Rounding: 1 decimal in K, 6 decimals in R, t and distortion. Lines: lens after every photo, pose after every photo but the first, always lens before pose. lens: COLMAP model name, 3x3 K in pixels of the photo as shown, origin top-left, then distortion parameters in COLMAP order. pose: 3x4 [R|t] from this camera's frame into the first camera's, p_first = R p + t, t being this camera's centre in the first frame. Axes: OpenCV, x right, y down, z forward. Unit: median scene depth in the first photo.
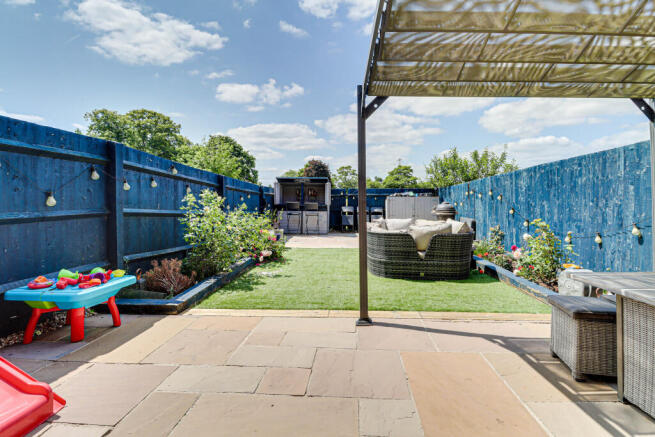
lens RADIAL K [[318.0, 0, 339.7], [0, 318.0, 204.5], [0, 0, 1]] dist [-0.005323, -0.000444]
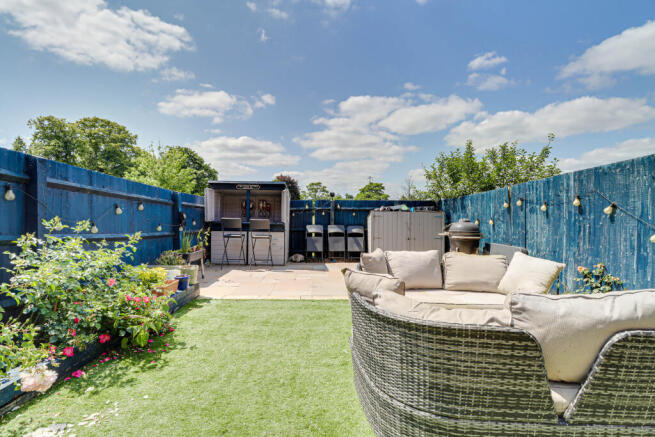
lens RADIAL K [[318.0, 0, 325.0], [0, 318.0, 220.7], [0, 0, 1]] dist [-0.005323, -0.000444]
pose [[0.998816, 0.006052, 0.048278, 0.012447], [-0.005803, 0.999969, -0.005284, 0.000277], [-0.048309, 0.004998, 0.998820, 0.273894]]
